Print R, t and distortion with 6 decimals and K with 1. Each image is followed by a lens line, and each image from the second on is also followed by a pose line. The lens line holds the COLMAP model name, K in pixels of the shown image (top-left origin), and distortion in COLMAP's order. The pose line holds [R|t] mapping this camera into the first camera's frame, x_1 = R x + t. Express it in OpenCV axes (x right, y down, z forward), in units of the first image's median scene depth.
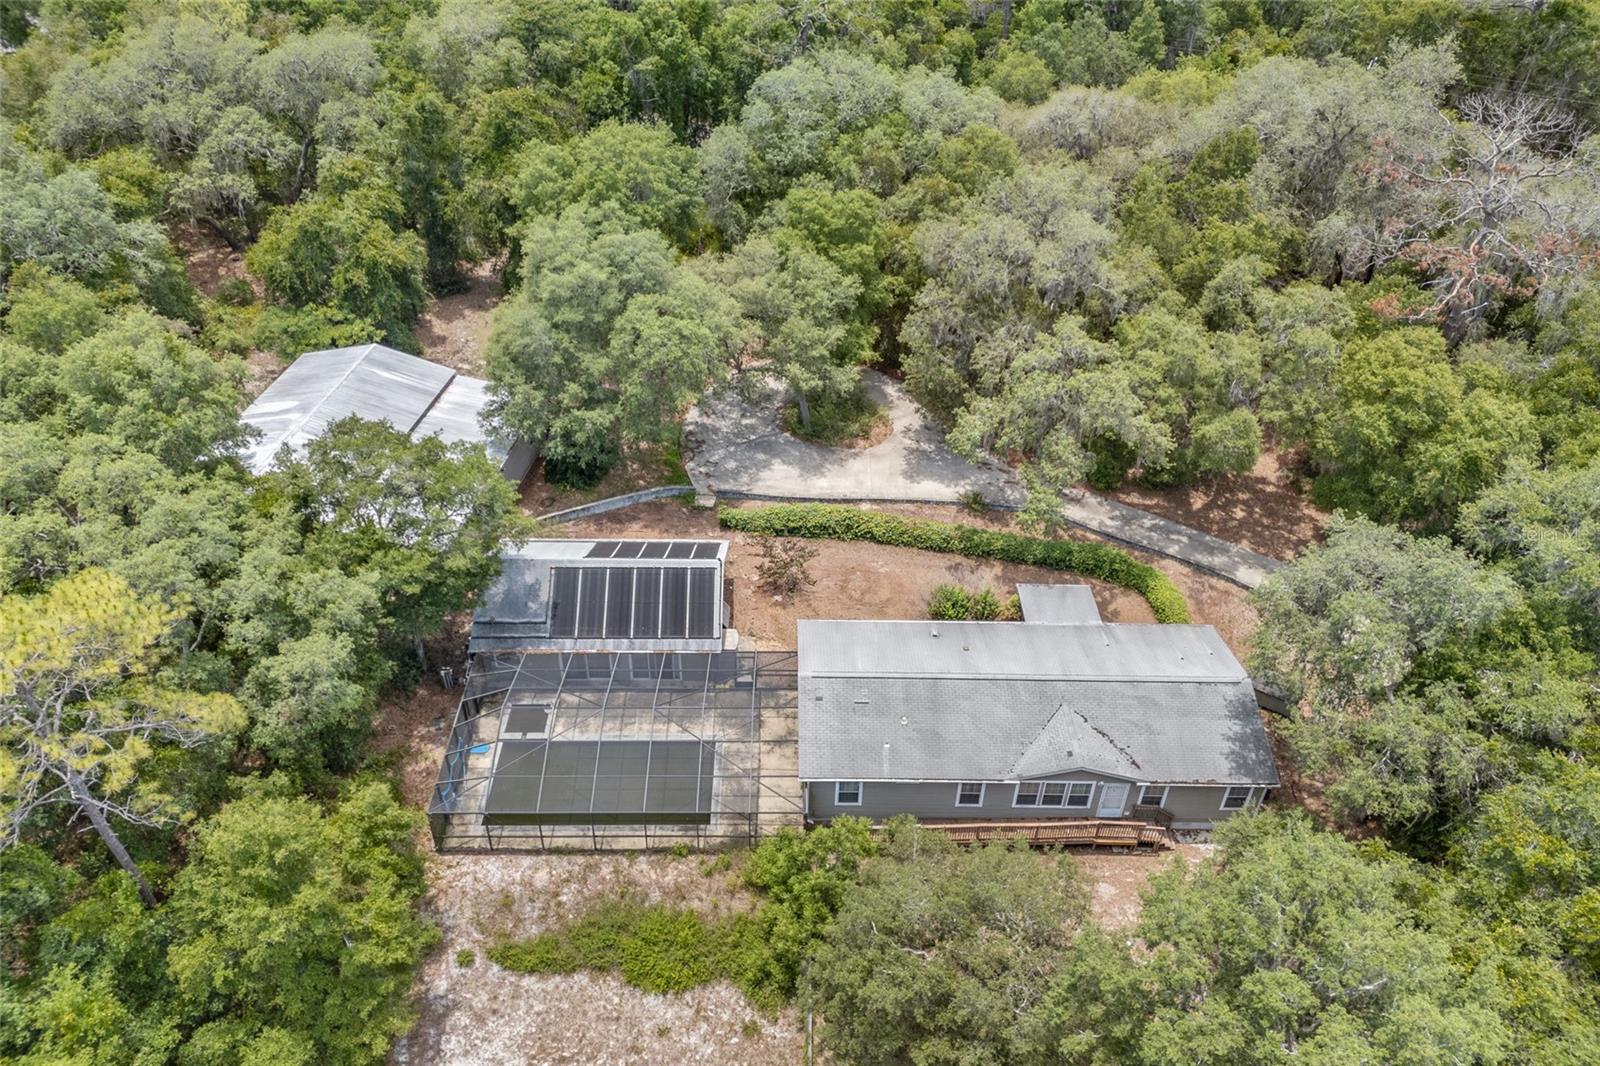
lens RADIAL K [[1178.0, 0, 800.0], [0, 1178.0, 533.0], [0, 0, 1]] dist [0.111920, -0.159669]
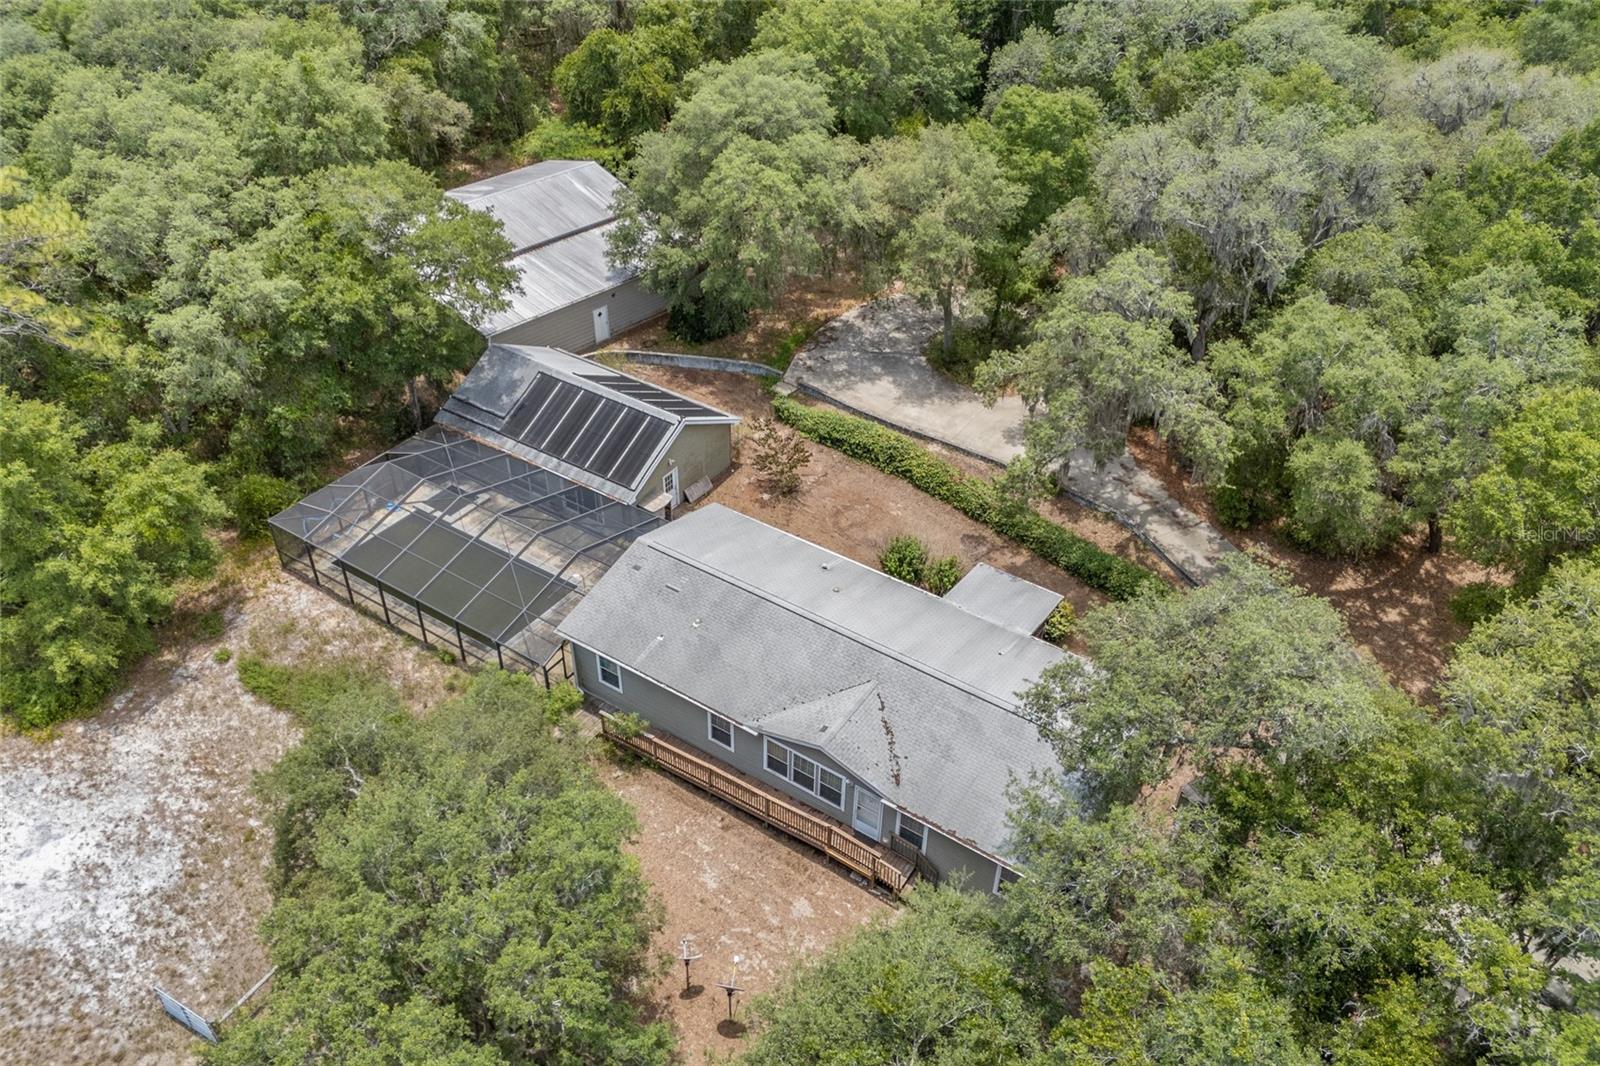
lens RADIAL K [[1178.0, 0, 800.0], [0, 1178.0, 533.0], [0, 0, 1]] dist [0.111920, -0.159669]
pose [[0.828022, 0.338365, -0.447089, 0.469798], [-0.346261, 0.935749, 0.066907, 0.014499], [0.441002, 0.099409, 0.891984, 0.248008]]
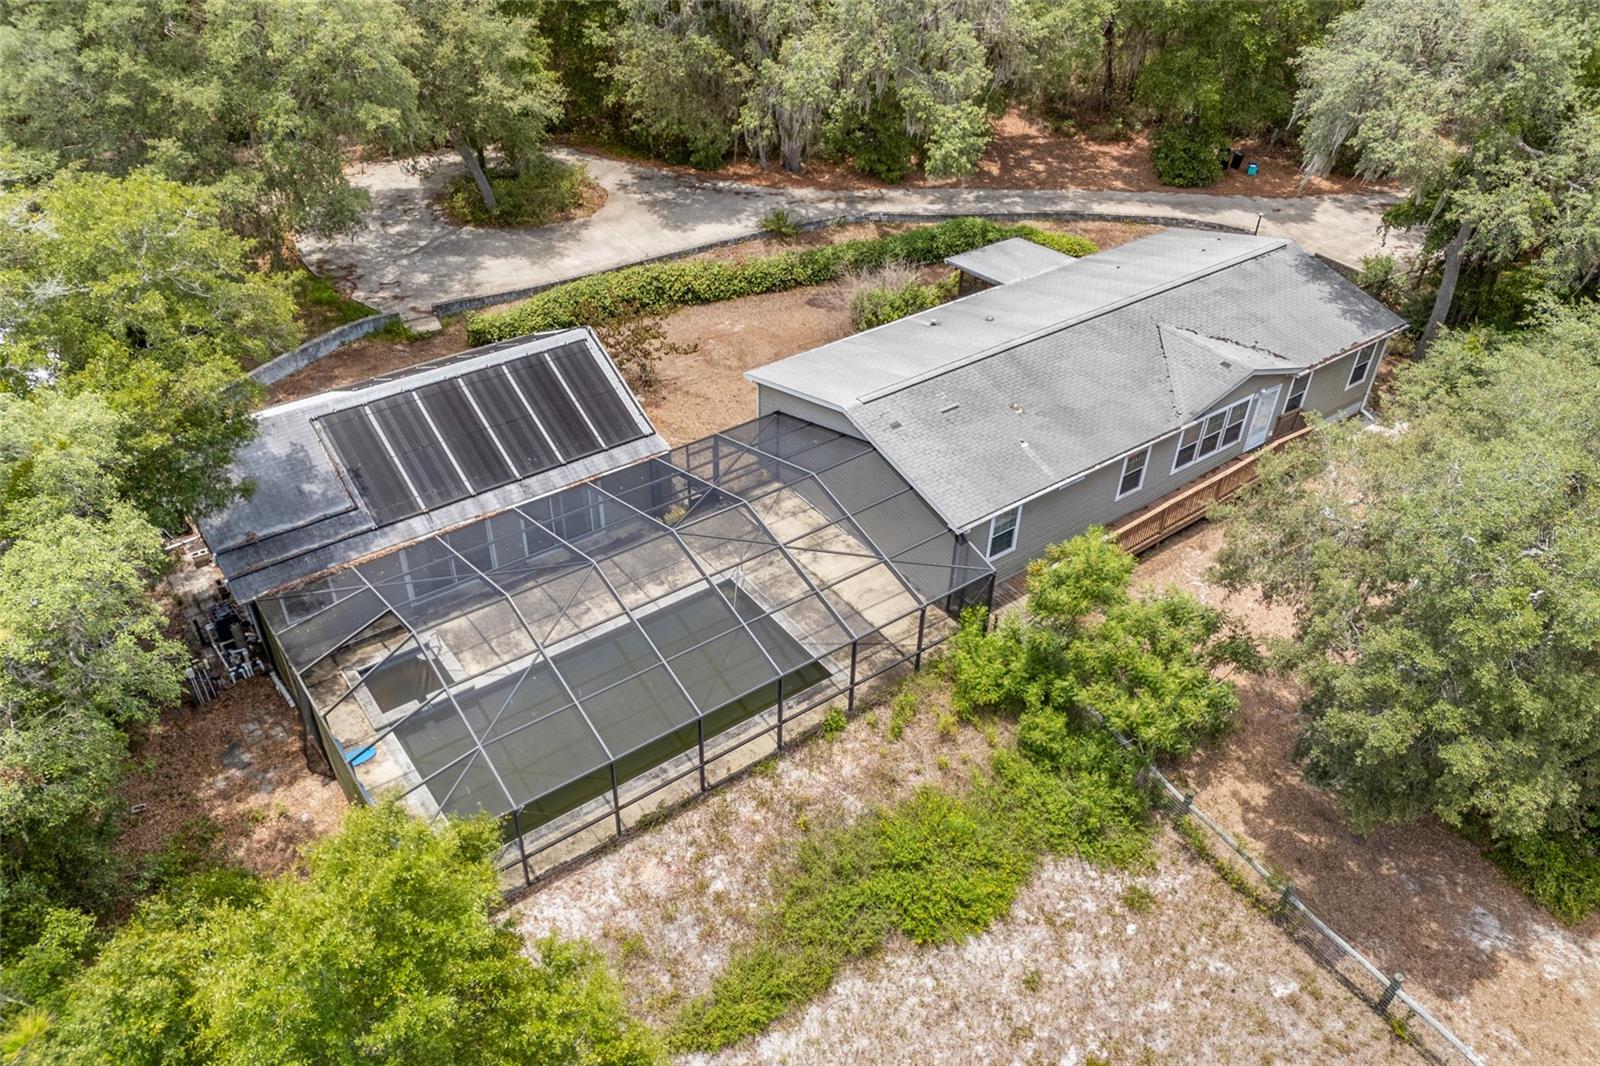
lens RADIAL K [[1178.0, 0, 800.0], [0, 1178.0, 533.0], [0, 0, 1]] dist [0.111920, -0.159669]
pose [[0.810164, -0.353420, 0.467685, -0.315945], [0.355780, 0.930524, 0.086865, 0.113783], [-0.465892, 0.096018, 0.879616, 0.447411]]
